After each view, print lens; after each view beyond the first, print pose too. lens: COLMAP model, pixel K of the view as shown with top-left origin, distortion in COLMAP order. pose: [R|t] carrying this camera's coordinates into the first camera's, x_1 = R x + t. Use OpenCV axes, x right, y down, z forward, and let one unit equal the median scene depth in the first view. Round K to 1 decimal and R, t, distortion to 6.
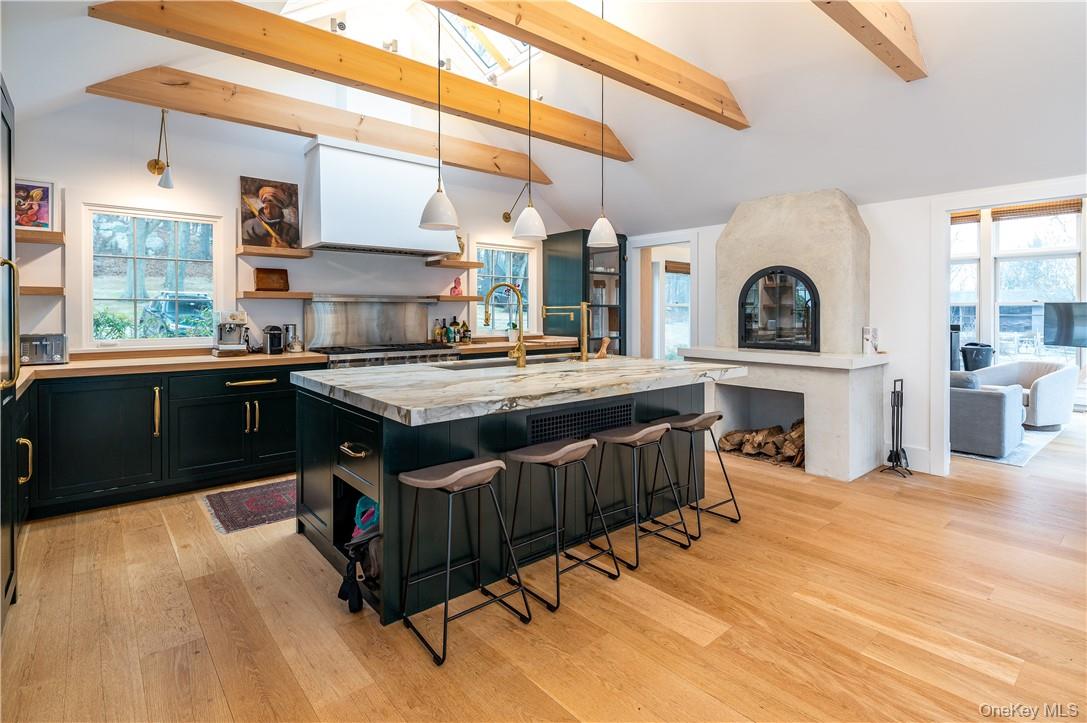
lens RADIAL K [[534.4, 0, 548.5], [0, 534.4, 321.4], [0, 0, 1]] dist [0.000577, 0.000108]
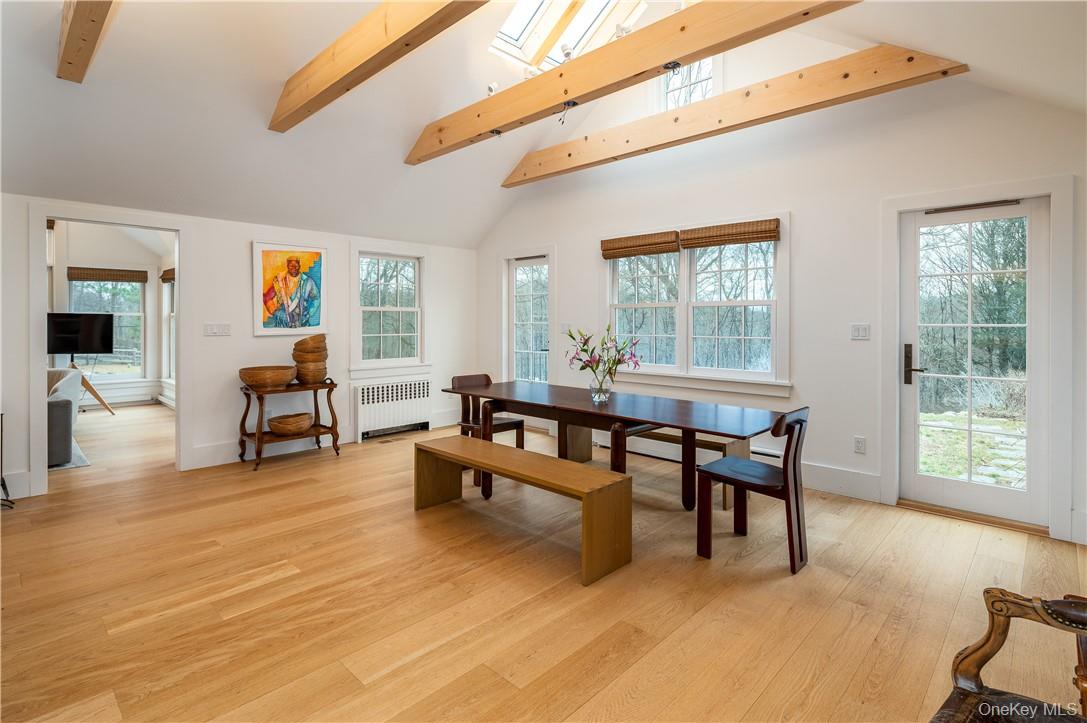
lens RADIAL K [[534.4, 0, 548.5], [0, 534.4, 321.4], [0, 0, 1]] dist [0.000577, 0.000108]
pose [[-0.101855, 0.001709, 0.994798, -0.559041], [0.015451, 0.999881, -0.000136, -0.005886], [-0.994679, 0.015357, -0.101869, 0.371981]]
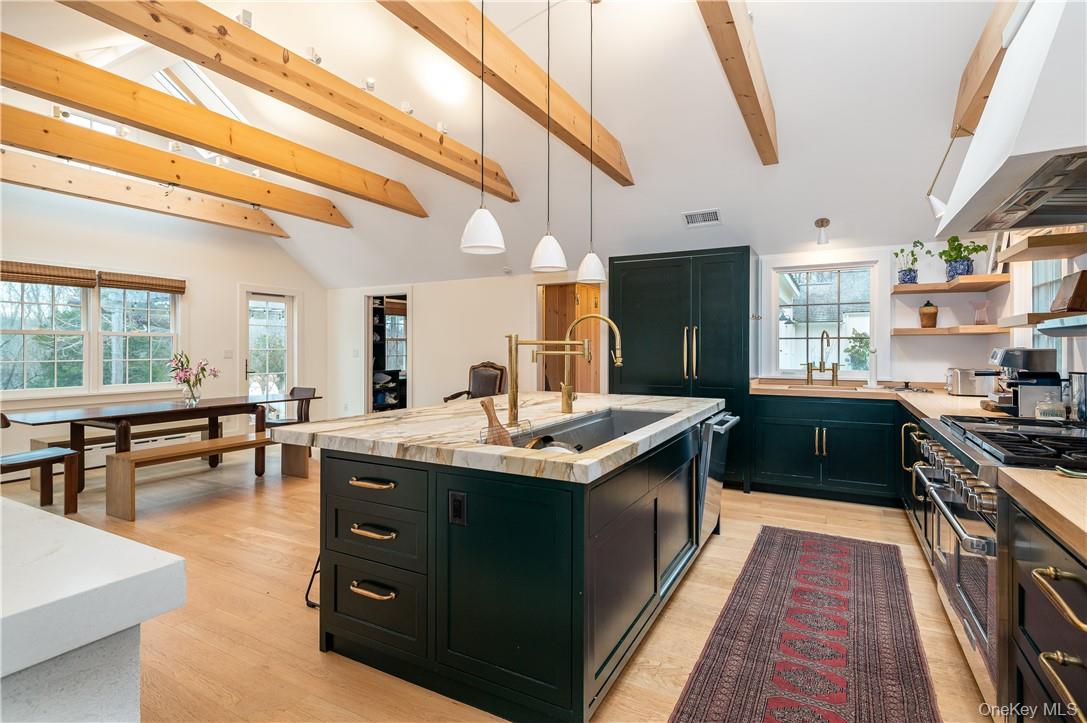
lens RADIAL K [[534.4, 0, 548.5], [0, 534.4, 321.4], [0, 0, 1]] dist [0.000577, 0.000108]
pose [[-0.930536, -0.015667, -0.365866, 0.460200], [-0.004622, 0.999507, -0.031047, -0.054277], [0.366172, -0.027199, -0.930150, 2.773877]]
